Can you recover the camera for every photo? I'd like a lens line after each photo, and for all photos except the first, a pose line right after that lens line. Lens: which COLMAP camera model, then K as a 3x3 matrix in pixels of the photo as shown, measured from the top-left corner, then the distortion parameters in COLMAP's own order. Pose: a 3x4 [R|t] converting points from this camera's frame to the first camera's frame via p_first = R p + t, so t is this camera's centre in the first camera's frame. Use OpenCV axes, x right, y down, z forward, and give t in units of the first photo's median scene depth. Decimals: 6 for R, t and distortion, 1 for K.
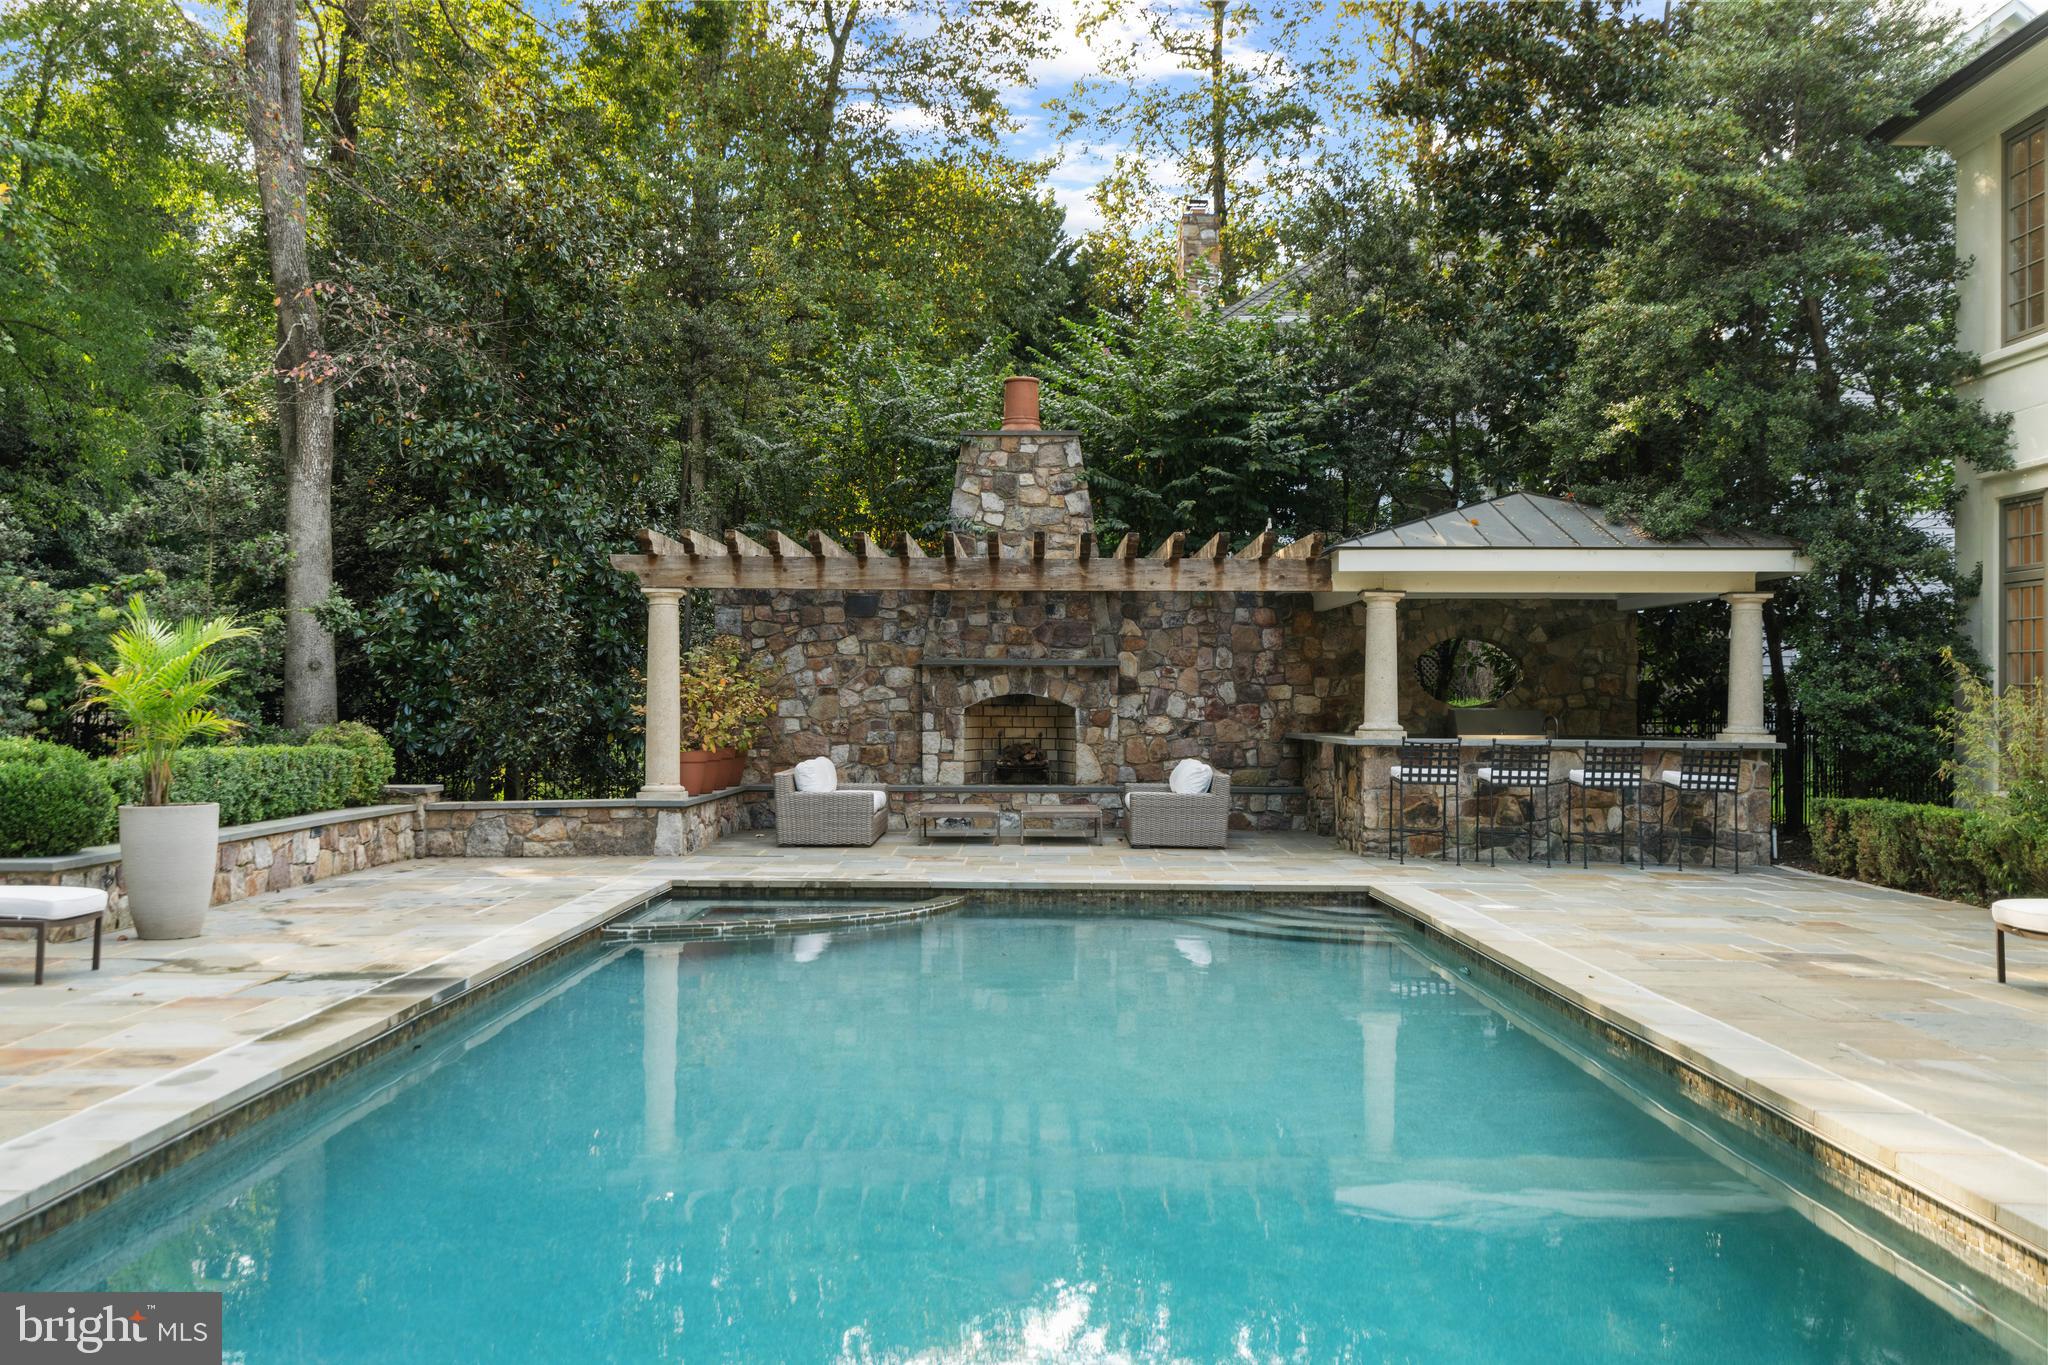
lens RADIAL K [[1981.4, 0, 1017.8], [0, 1981.4, 692.5], [0, 0, 1]] dist [-0.010277, 0.000000]
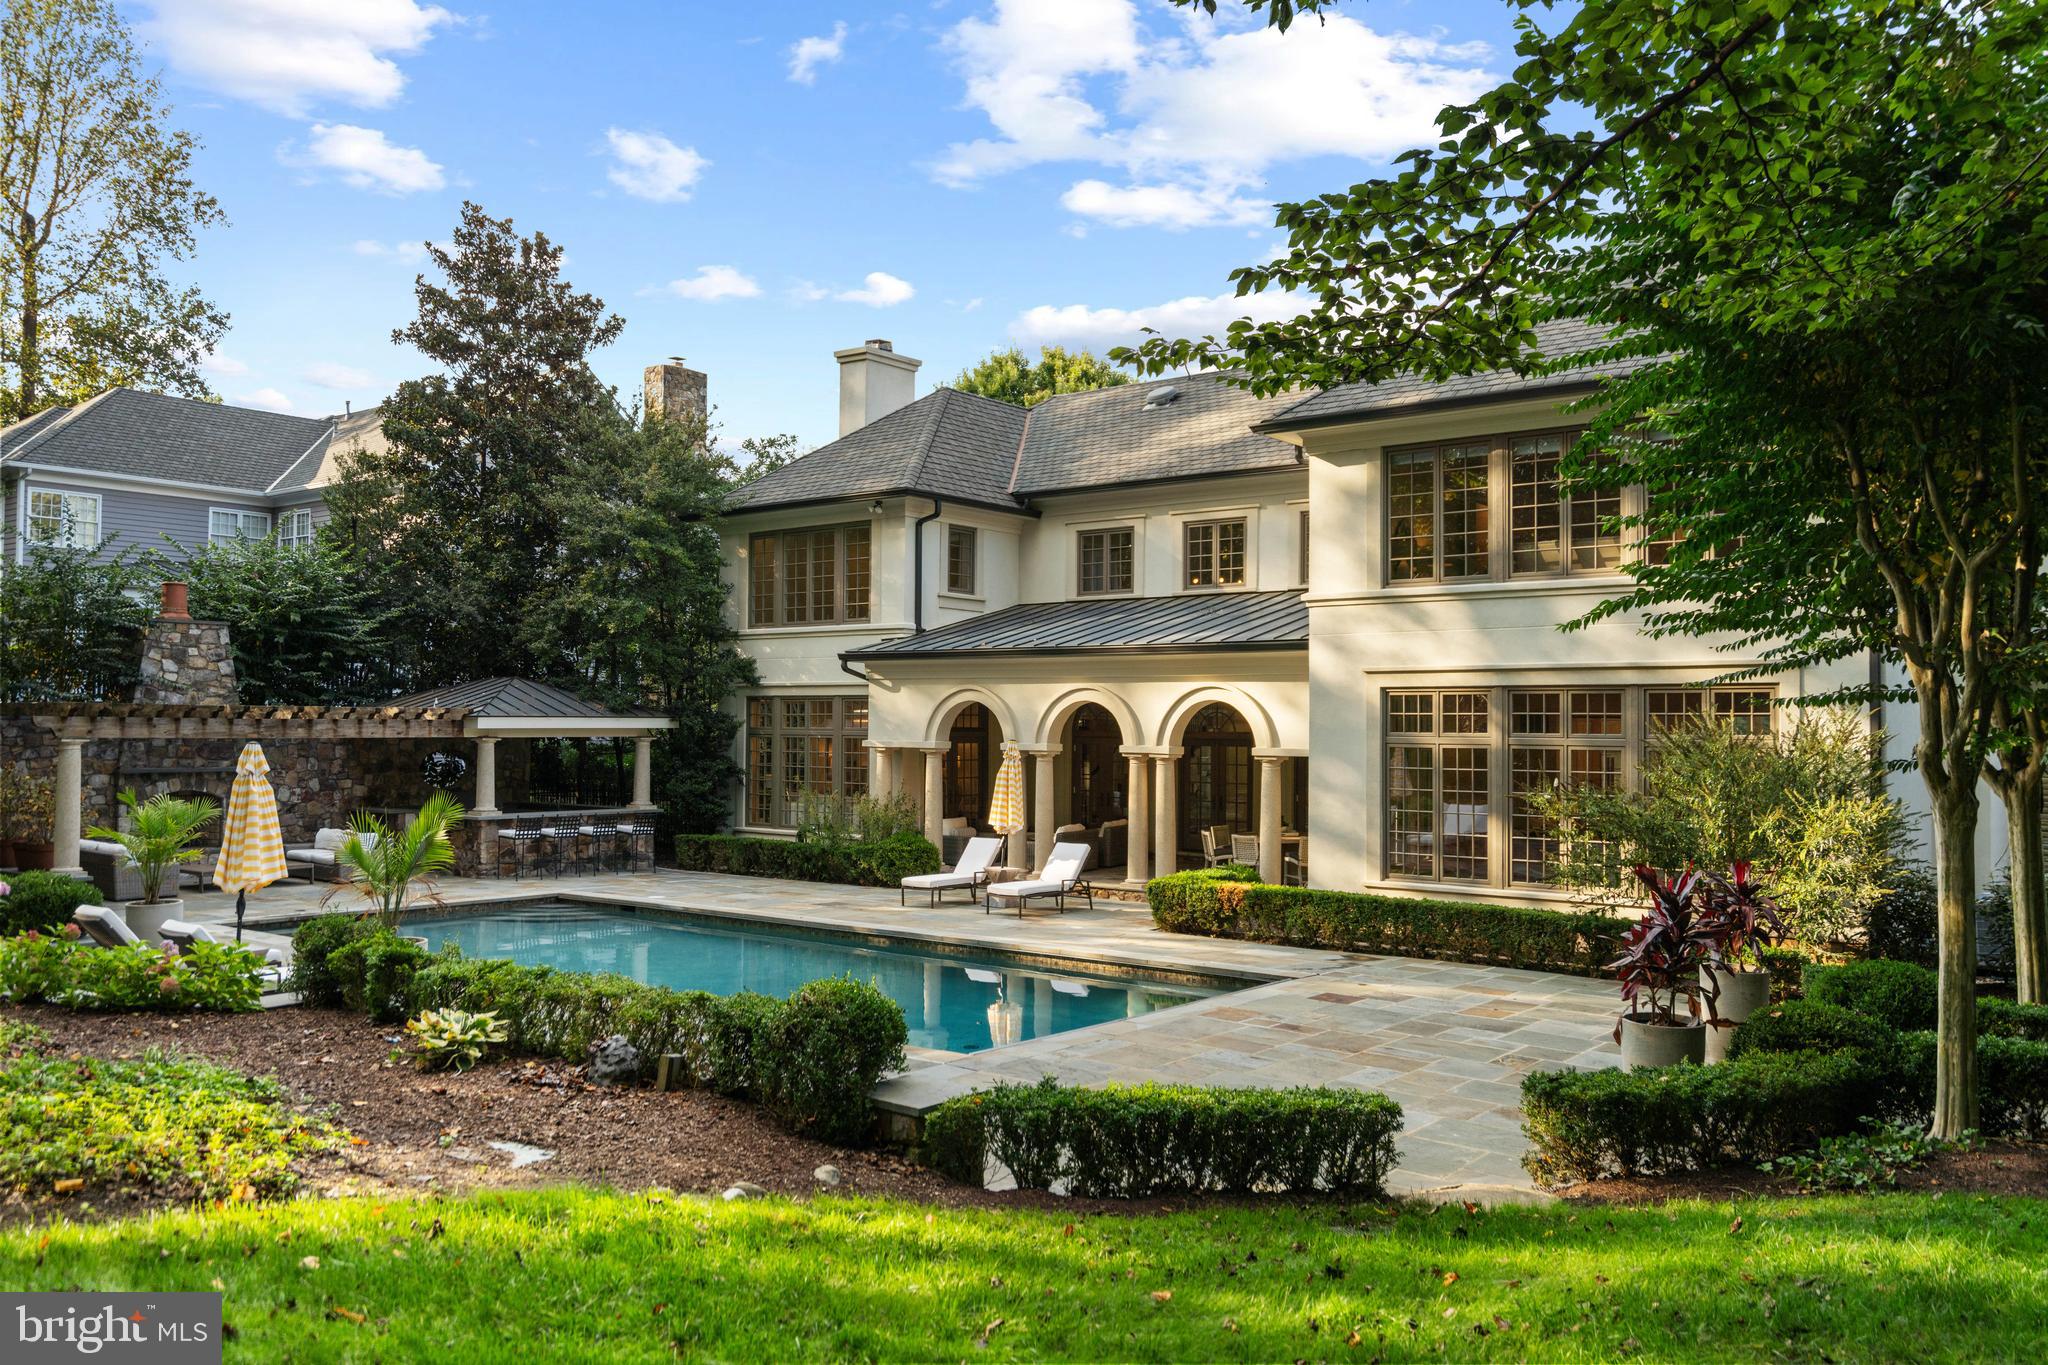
lens RADIAL K [[1578.6, 0, 1026.5], [0, 1578.6, 692.1], [0, 0, 1]] dist [-0.000978, 0.003319]
pose [[0.609061, 0.015907, 0.792964, -0.590461], [-0.008284, 0.999872, -0.013695, -0.065887], [-0.793080, 0.001772, 0.609115, -0.275466]]
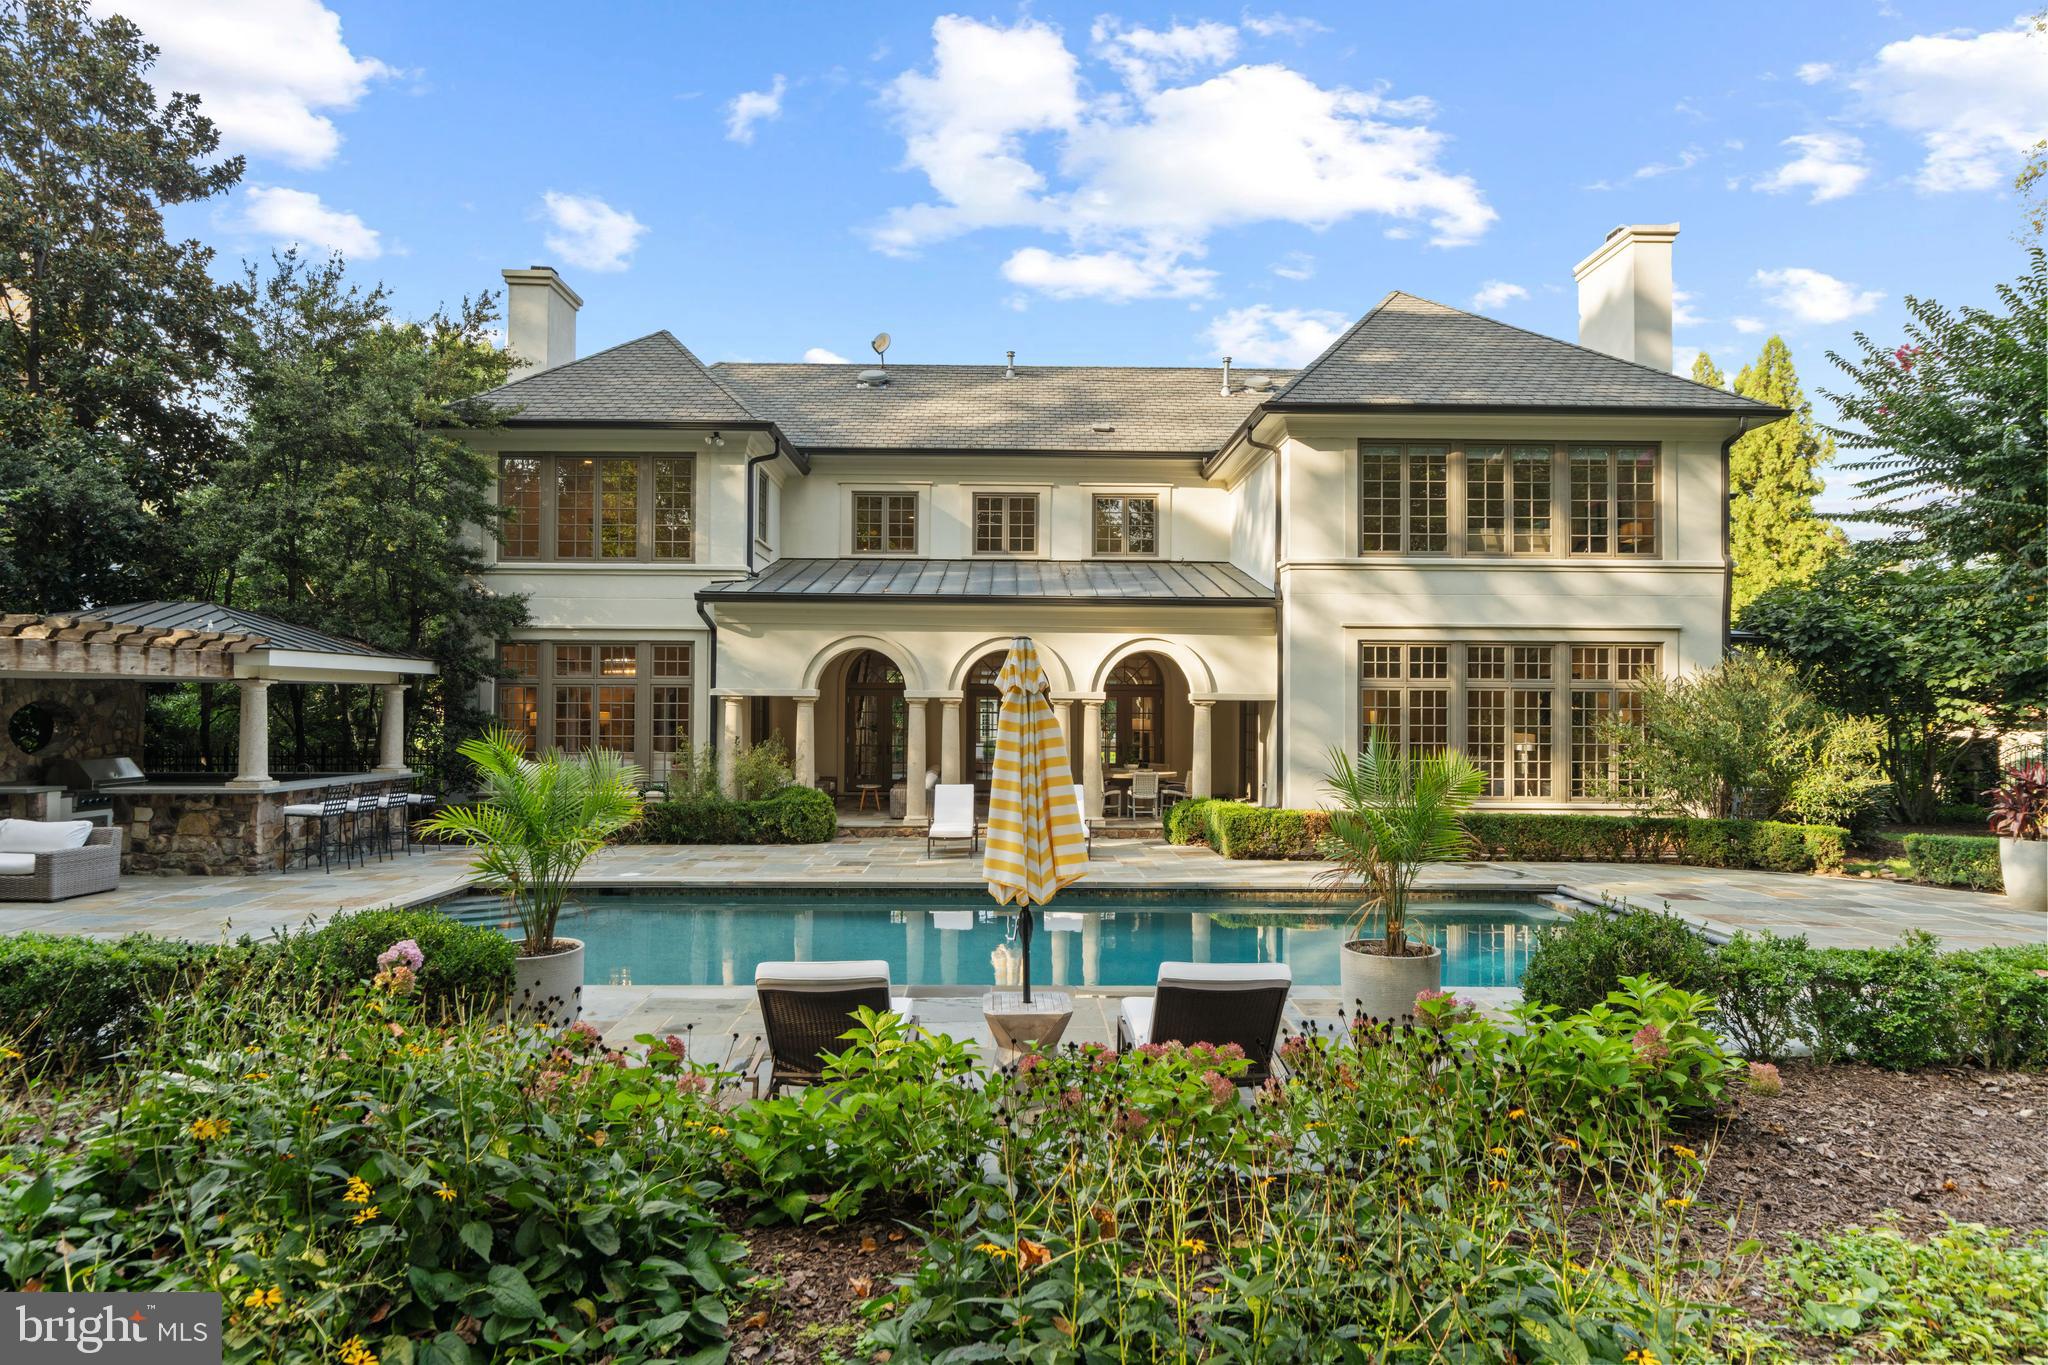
lens RADIAL K [[1172.4, 0, 1034.0], [0, 1172.4, 685.3], [0, 0, 1]] dist [-0.006366, -0.002163]
pose [[-0.029876, 0.013523, 0.999462, -0.538447], [-0.011838, 0.999834, -0.013882, -0.035635], [-0.999484, -0.012246, -0.029711, 0.413672]]
